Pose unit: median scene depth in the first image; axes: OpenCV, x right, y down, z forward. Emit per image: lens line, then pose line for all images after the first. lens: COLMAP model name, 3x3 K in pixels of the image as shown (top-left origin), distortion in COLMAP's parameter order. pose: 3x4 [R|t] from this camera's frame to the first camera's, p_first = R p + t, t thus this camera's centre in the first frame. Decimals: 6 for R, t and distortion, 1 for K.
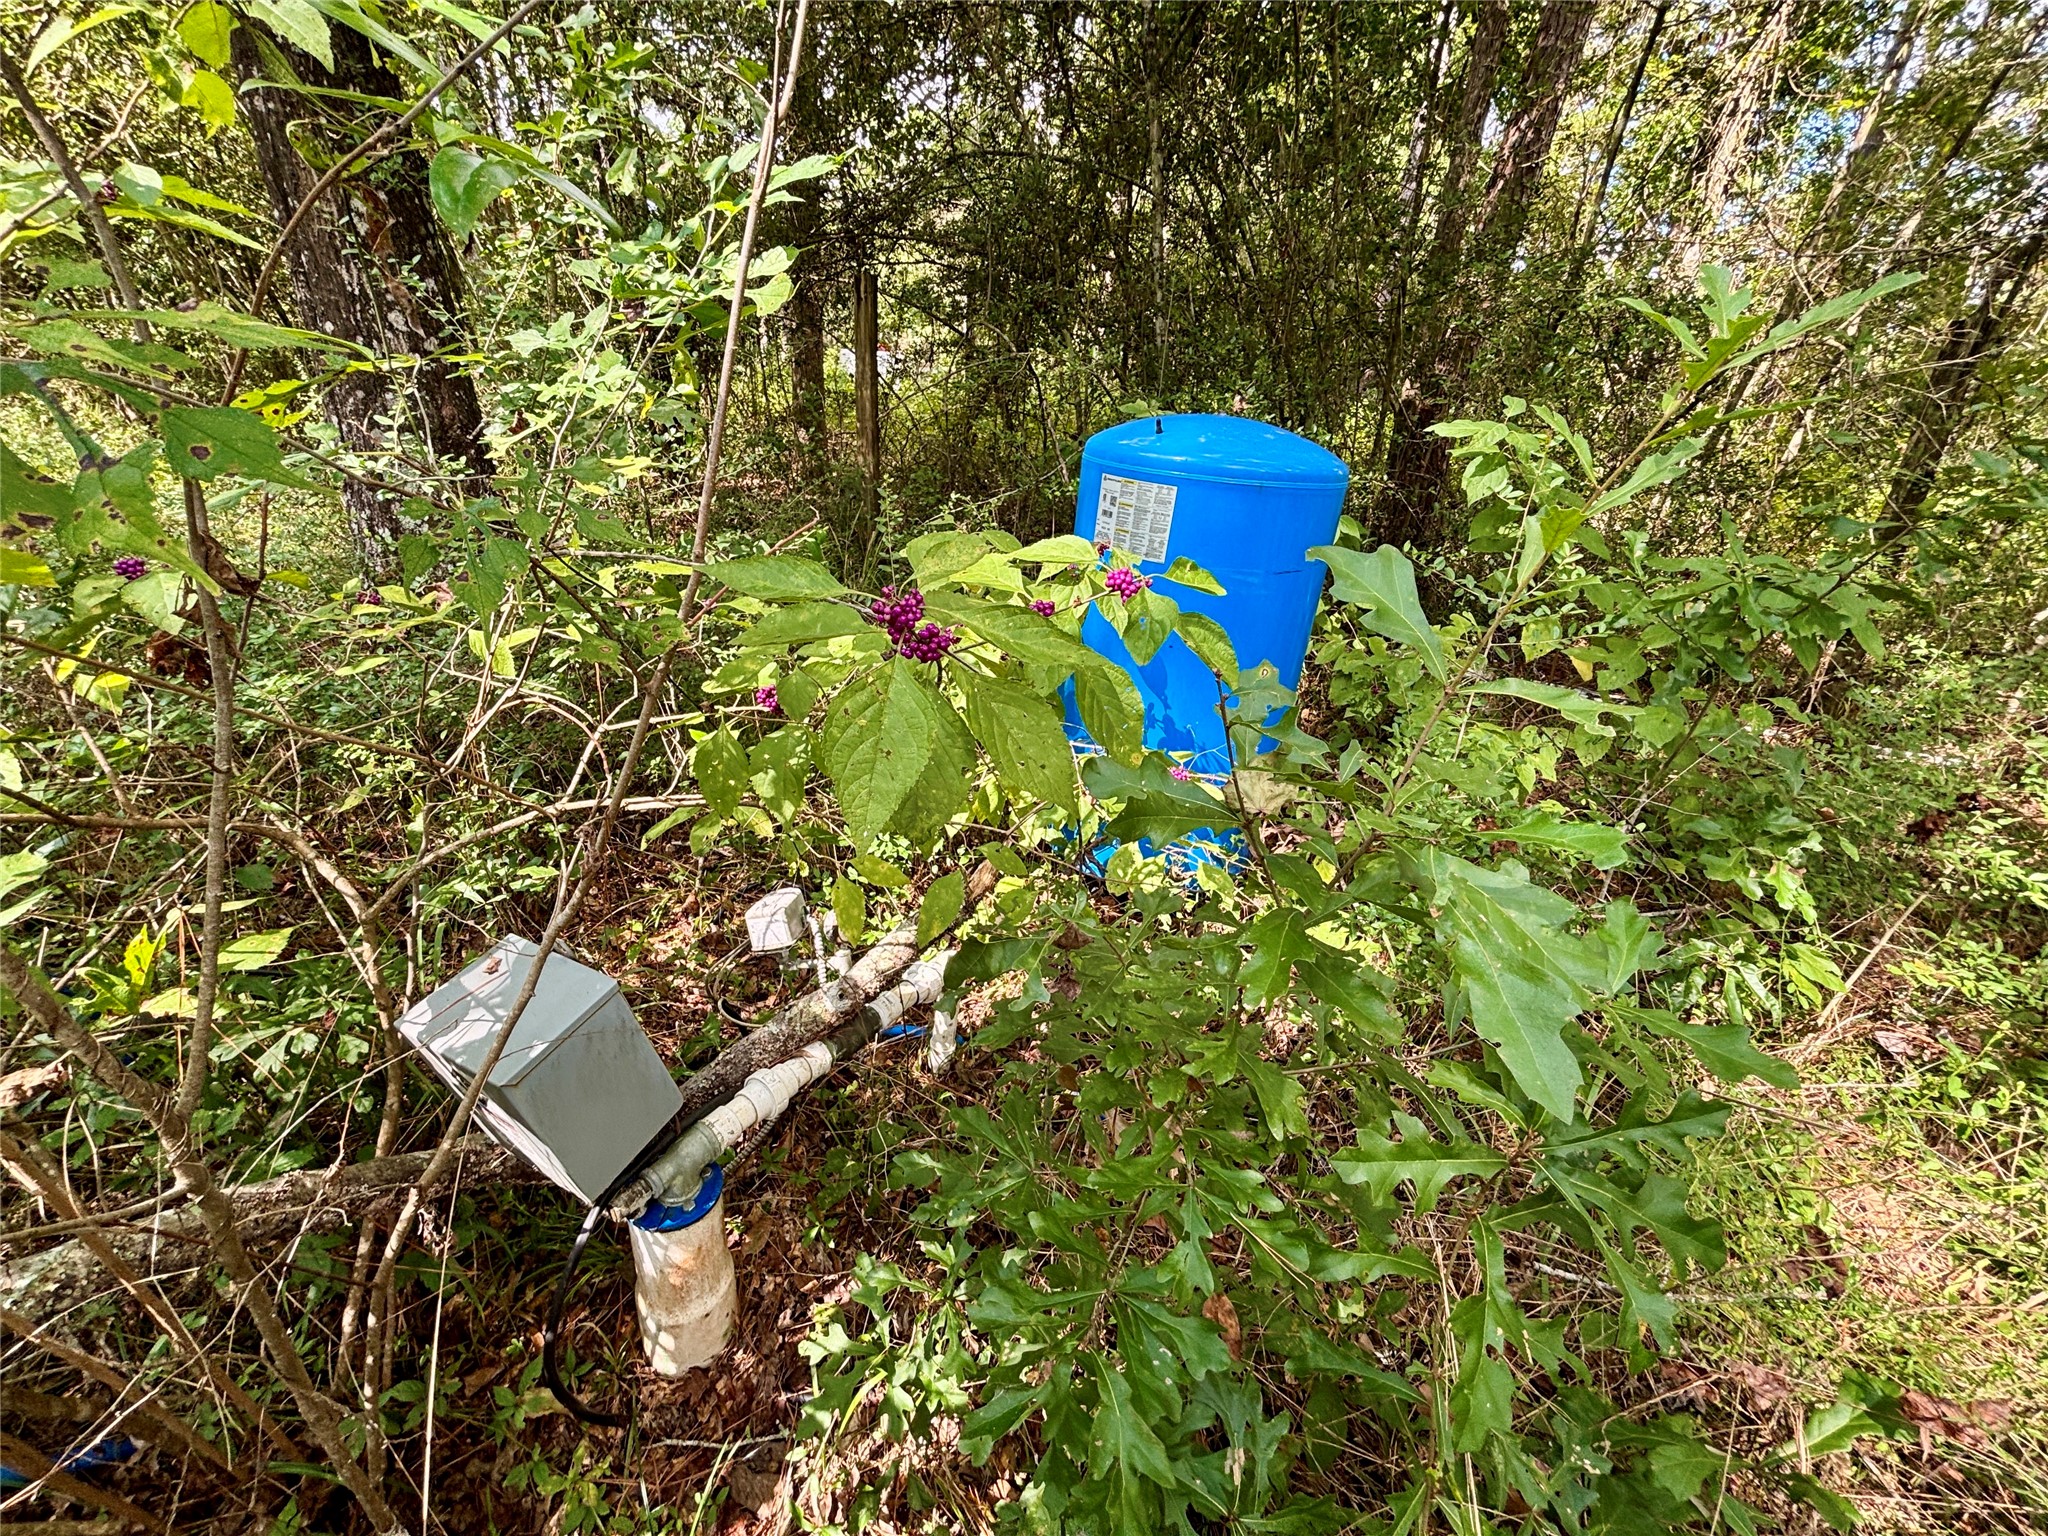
lens RADIAL K [[813.7, 0, 1024.0], [0, 813.7, 768.0], [0, 0, 1]] dist [0.002714, 0.000416]
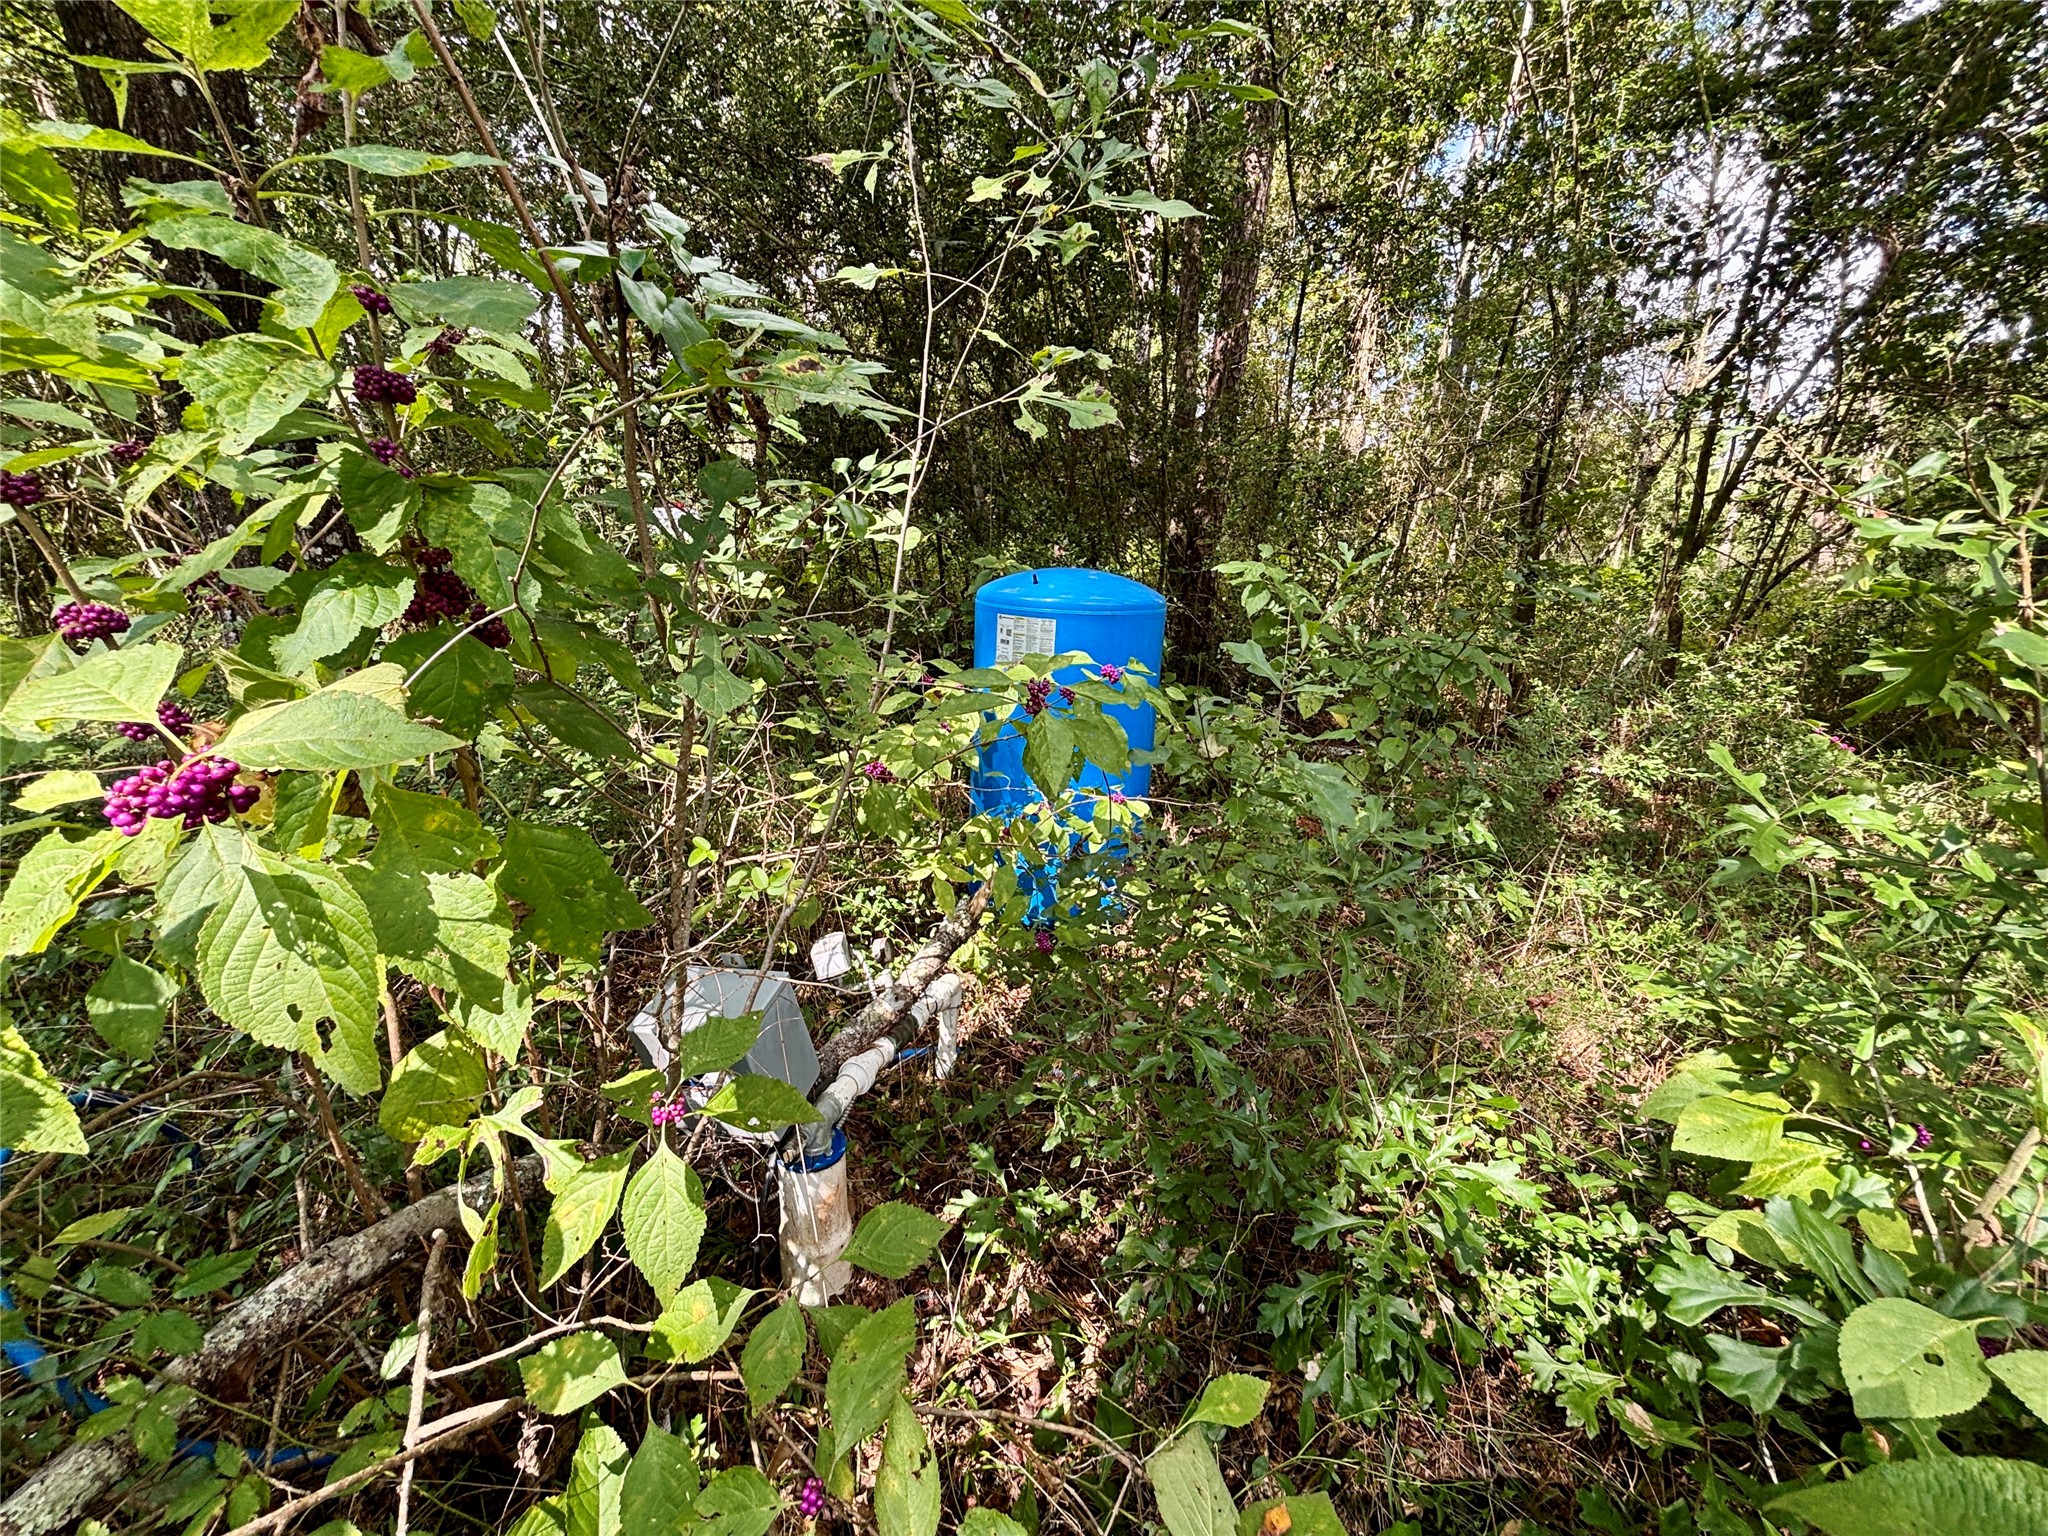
lens RADIAL K [[813.7, 0, 1024.0], [0, 813.7, 768.0], [0, 0, 1]] dist [0.002714, 0.000416]
pose [[0.970215, -0.107478, 0.217097, -0.226633], [0.139471, 0.980585, -0.137846, 0.101842], [-0.198067, 0.164019, 0.966368, -0.332873]]
